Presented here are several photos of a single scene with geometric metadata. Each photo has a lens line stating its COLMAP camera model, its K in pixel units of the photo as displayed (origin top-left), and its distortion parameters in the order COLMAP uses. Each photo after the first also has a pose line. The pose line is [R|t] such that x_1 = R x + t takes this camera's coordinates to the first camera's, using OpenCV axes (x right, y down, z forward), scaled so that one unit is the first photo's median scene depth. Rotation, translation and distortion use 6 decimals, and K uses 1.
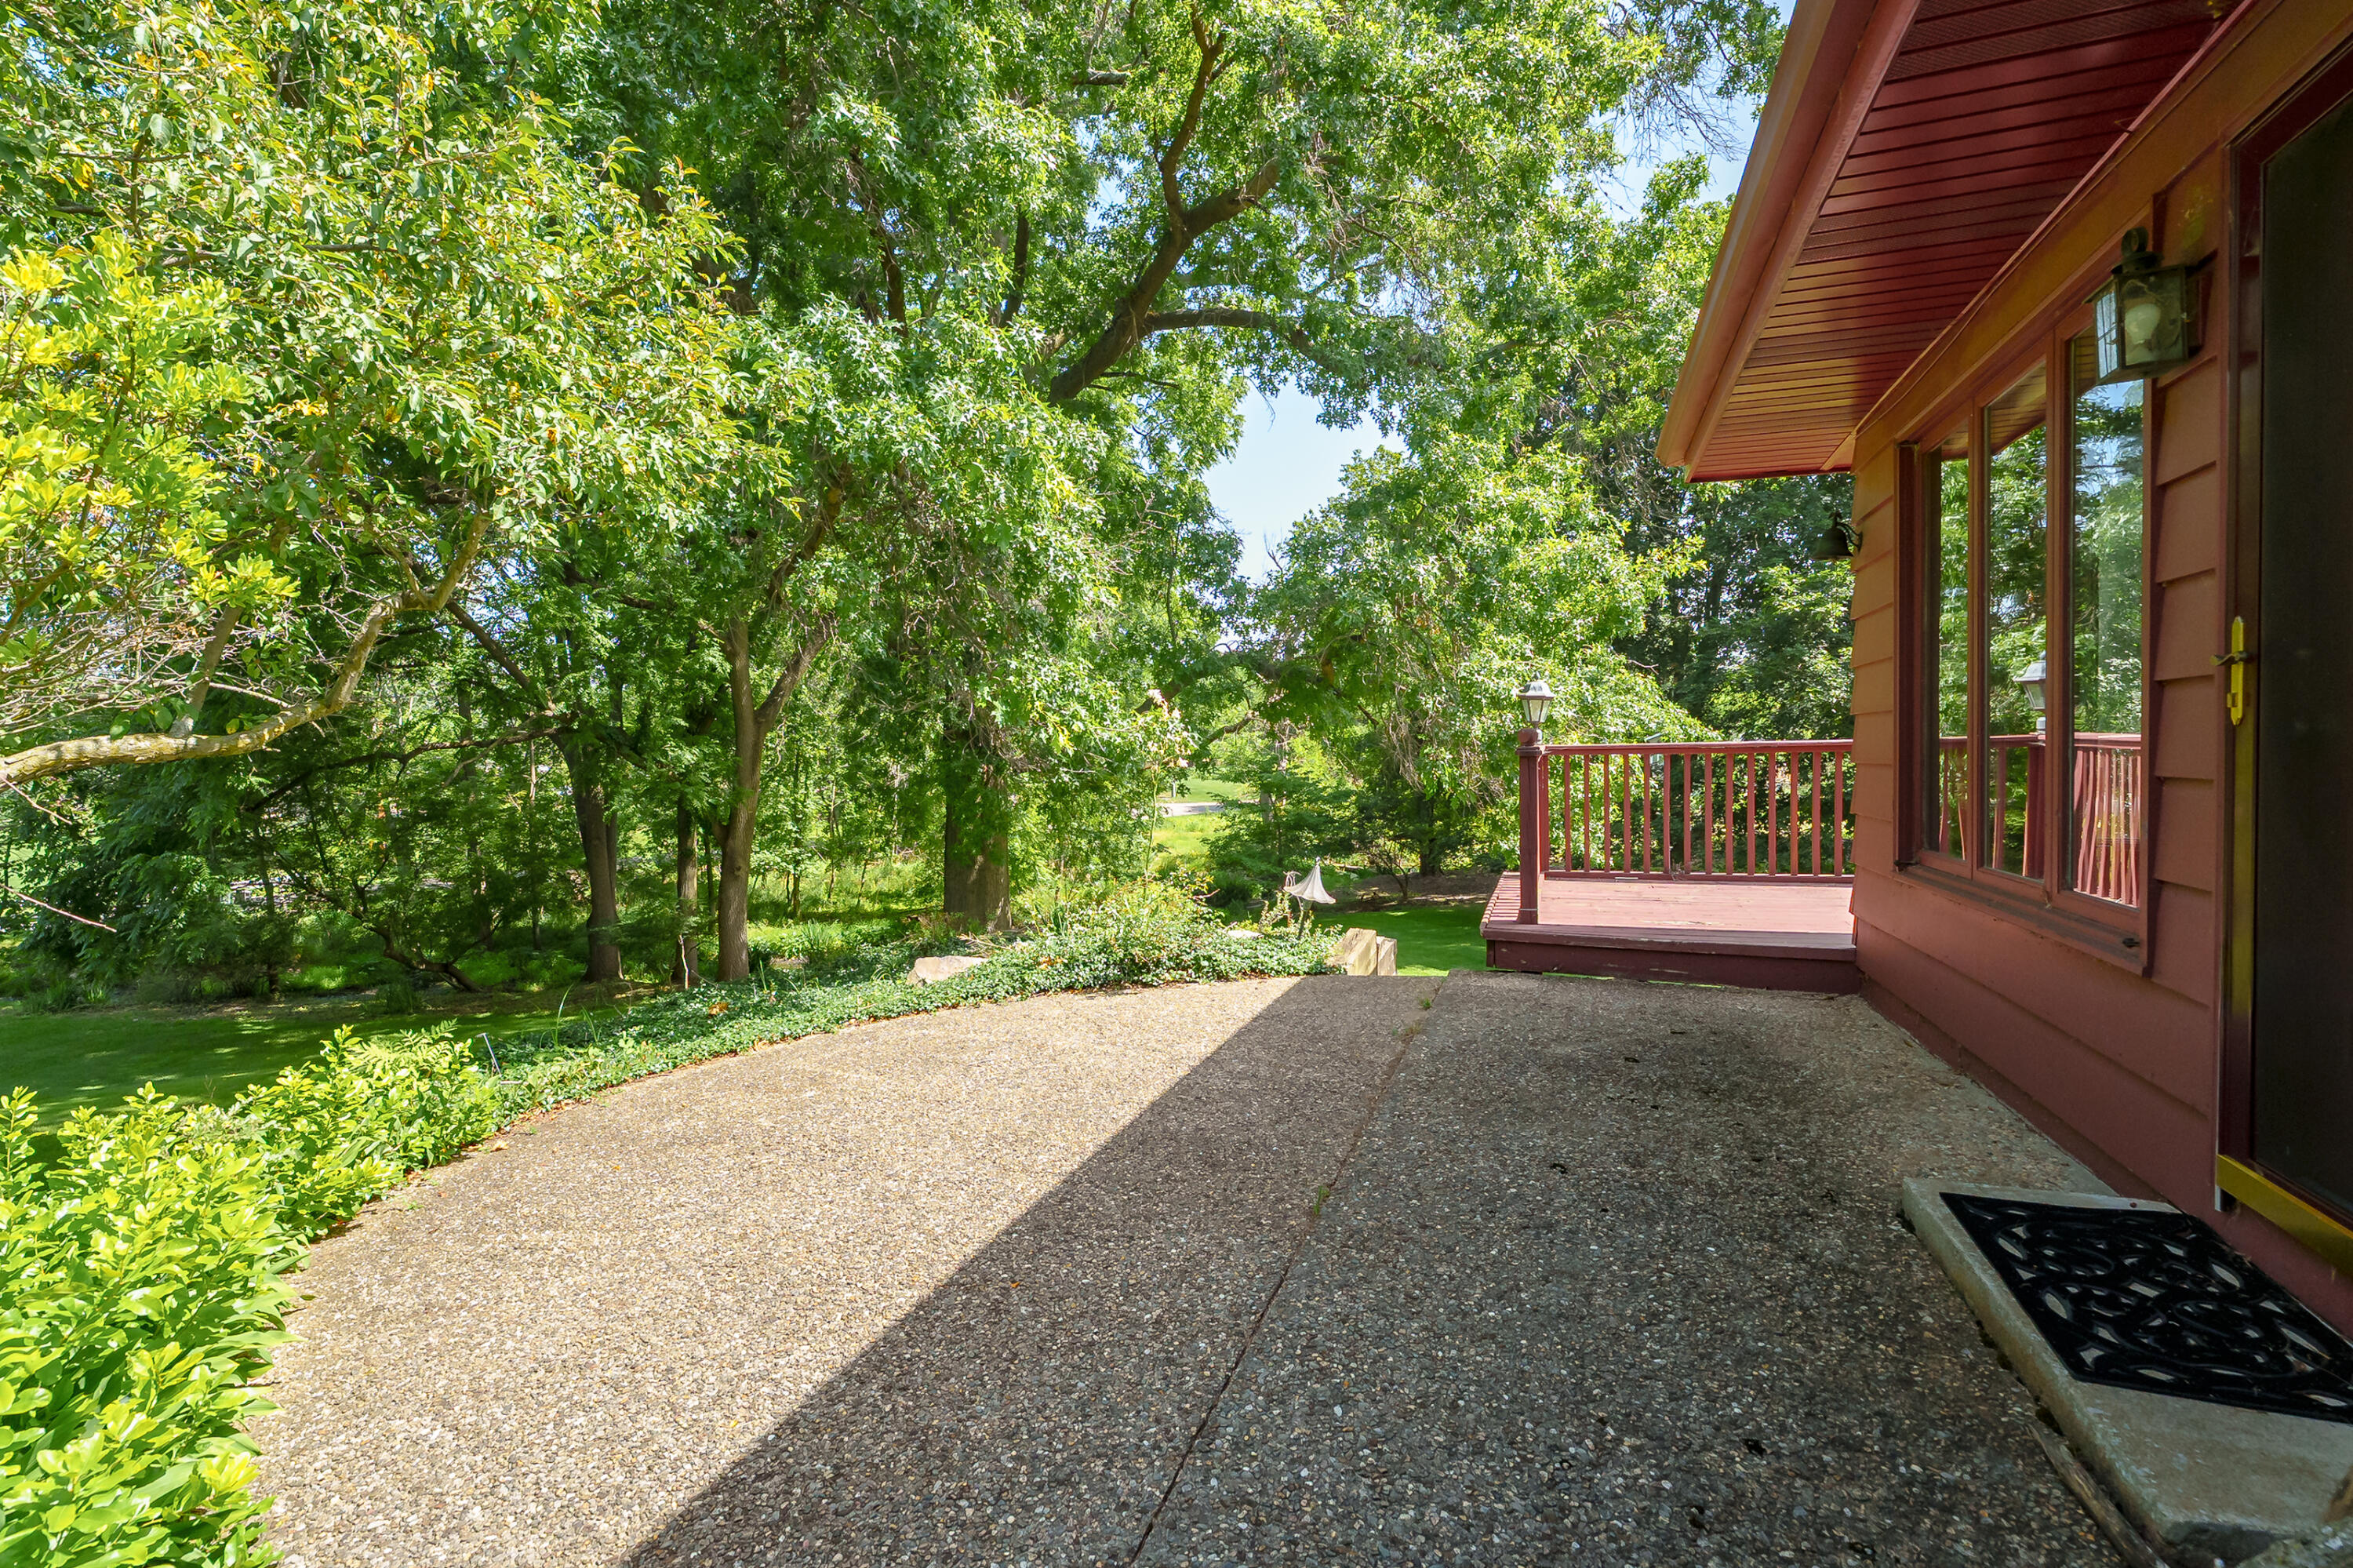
lens RADIAL K [[1069.1, 0, 1173.2], [0, 1069.1, 763.9], [0, 0, 1]] dist [-0.003852, 0.000779]
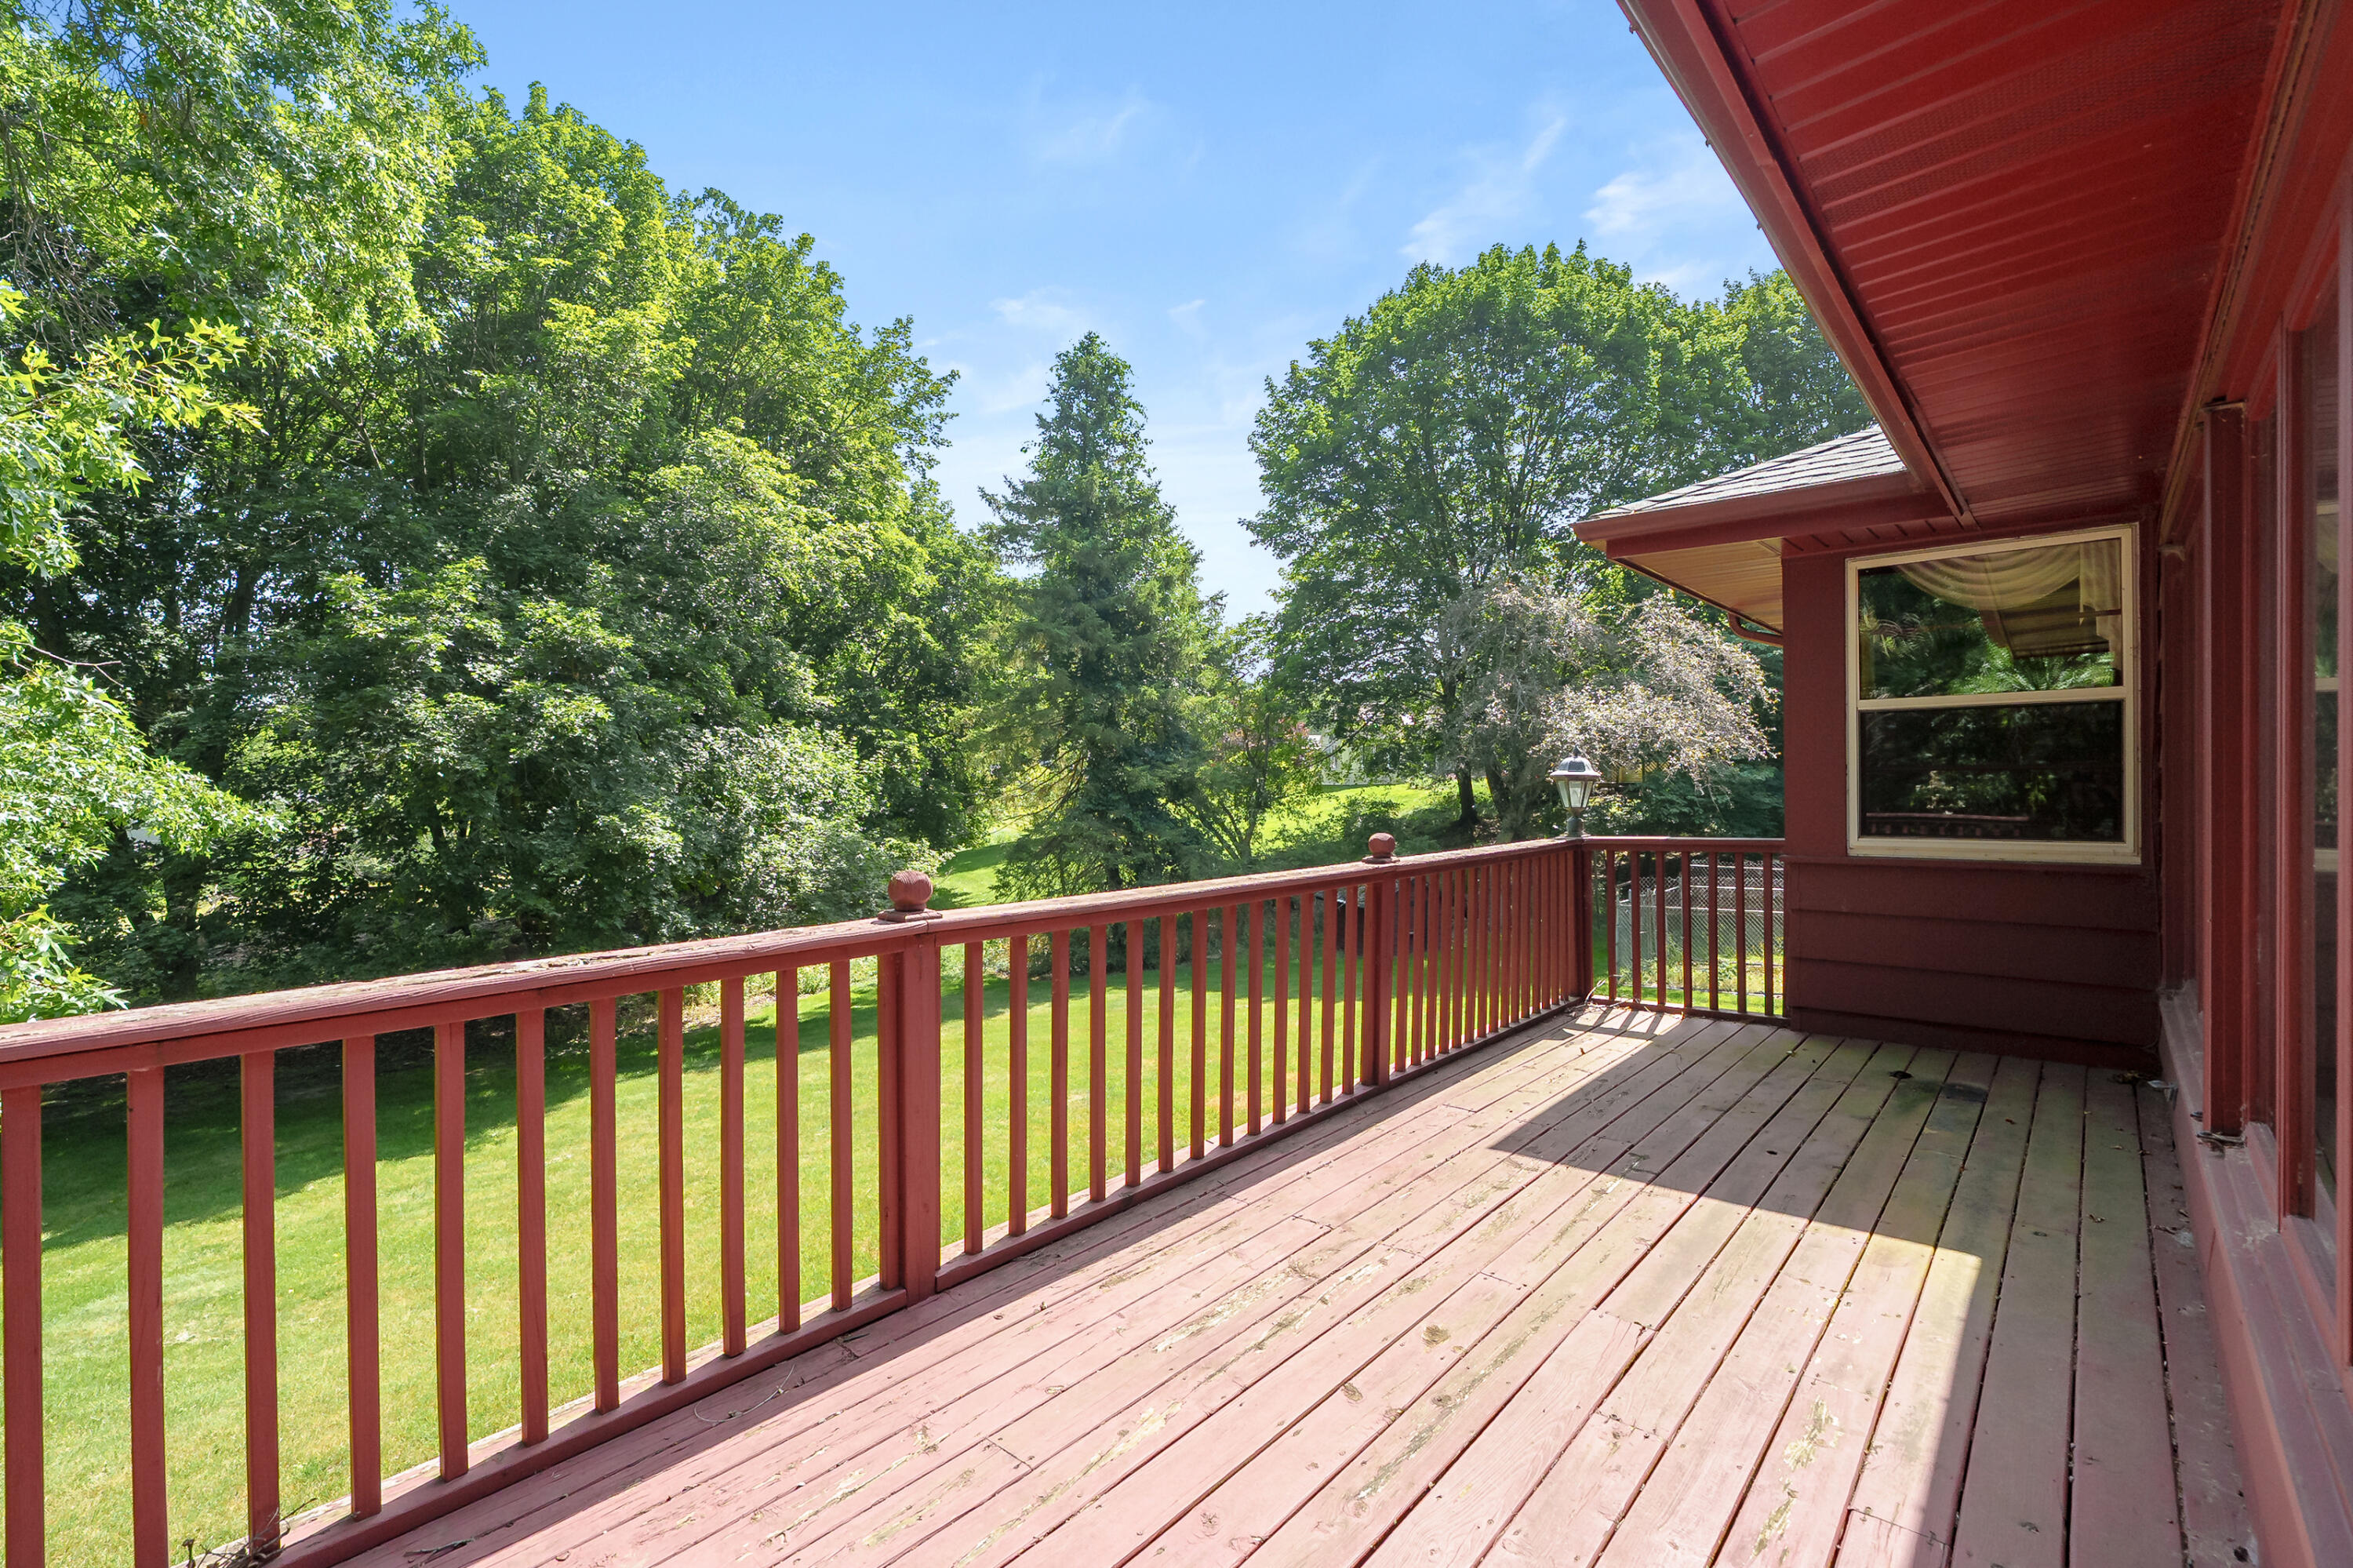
lens RADIAL K [[1039.5, 0, 1176.5], [0, 1039.5, 784.0], [0, 0, 1]] dist [0.001177, 0.000385]
pose [[0.354510, 0.003696, 0.935045, 0.110037], [0.028351, 0.999490, -0.014700, -0.016590], [-0.934622, 0.031721, 0.354224, 0.239919]]
